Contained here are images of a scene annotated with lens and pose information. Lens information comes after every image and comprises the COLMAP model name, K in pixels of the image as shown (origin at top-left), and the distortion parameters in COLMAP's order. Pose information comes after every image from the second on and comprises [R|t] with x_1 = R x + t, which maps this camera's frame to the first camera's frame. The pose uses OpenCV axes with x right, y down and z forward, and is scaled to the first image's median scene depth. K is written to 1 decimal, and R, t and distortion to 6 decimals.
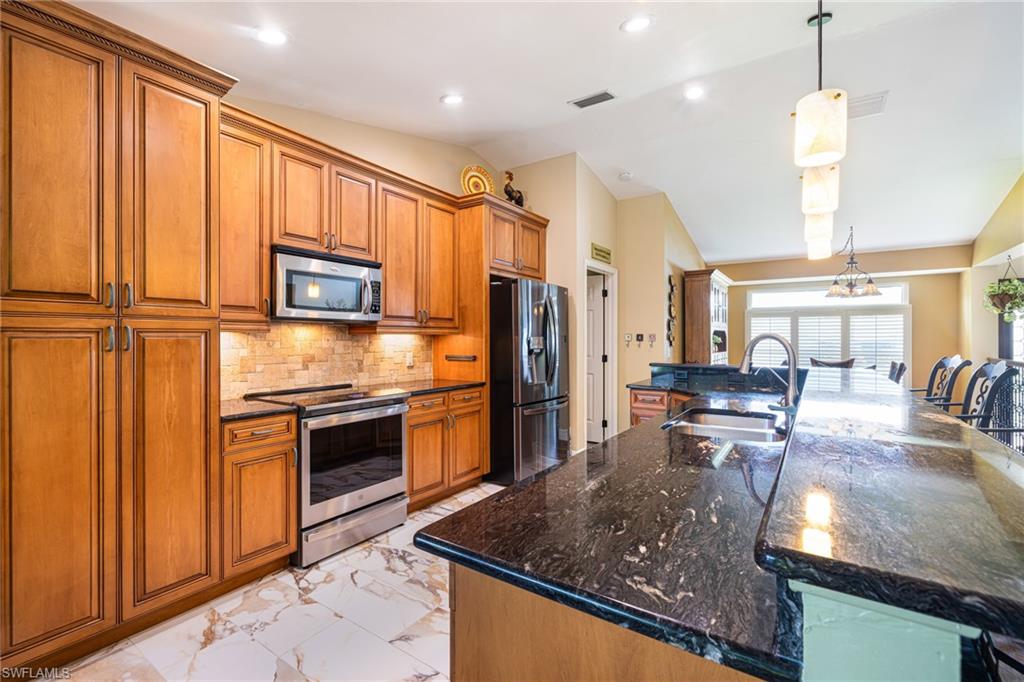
lens RADIAL K [[457.5, 0, 518.1], [0, 457.5, 337.6], [0, 0, 1]] dist [0.000865, 0.000107]
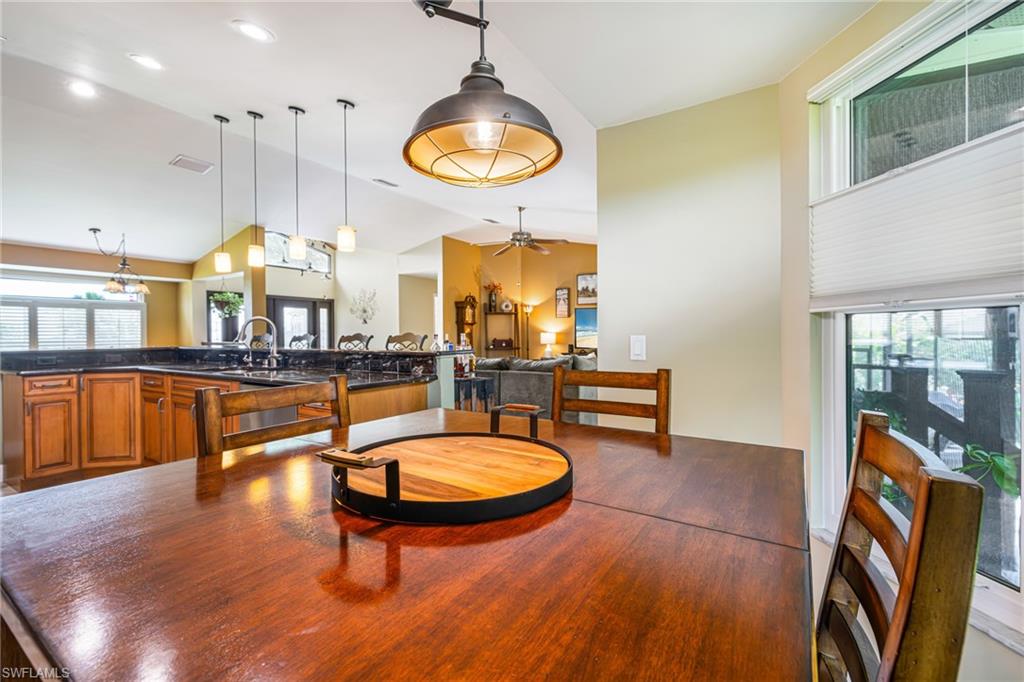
lens RADIAL K [[442.3, 0, 518.3], [0, 442.3, 336.5], [0, 0, 1]] dist [0.002622, -0.000099]
pose [[-0.038140, -0.004719, 0.999261, -0.952642], [0.006632, 0.999966, 0.004975, 0.049665], [-0.999250, 0.006817, -0.038108, 0.067684]]
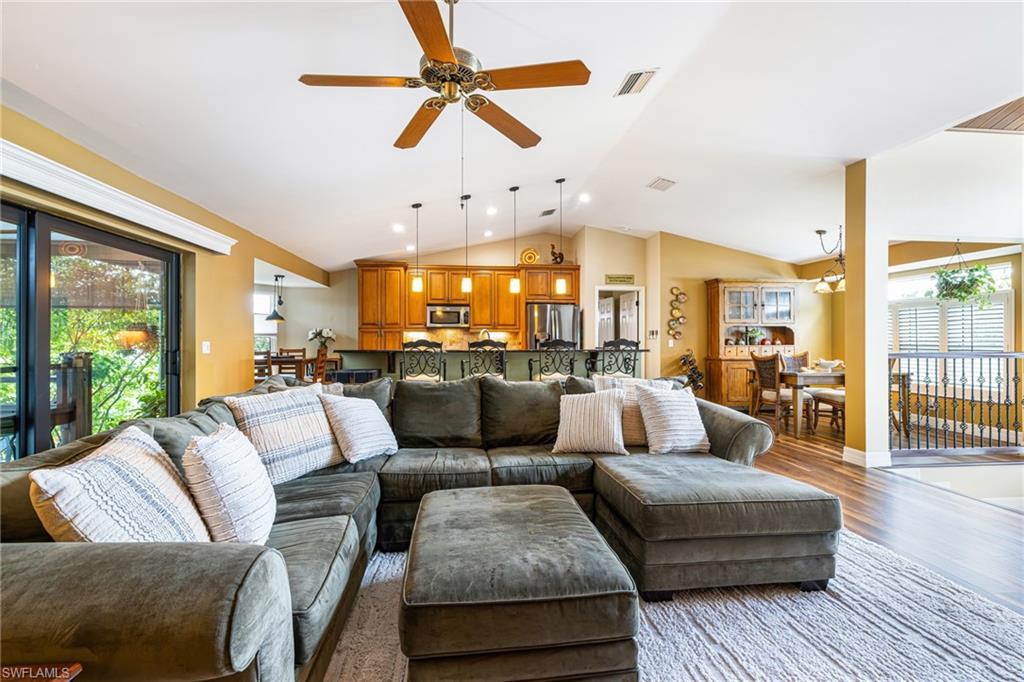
lens RADIAL K [[457.5, 0, 516.2], [0, 457.5, 338.3], [0, 0, 1]] dist [0.000865, 0.000107]
pose [[0.635354, -0.001109, -0.772220, 2.221268], [-0.000044, 0.999999, -0.001473, 0.036846], [0.772221, 0.000969, 0.635353, -0.499261]]
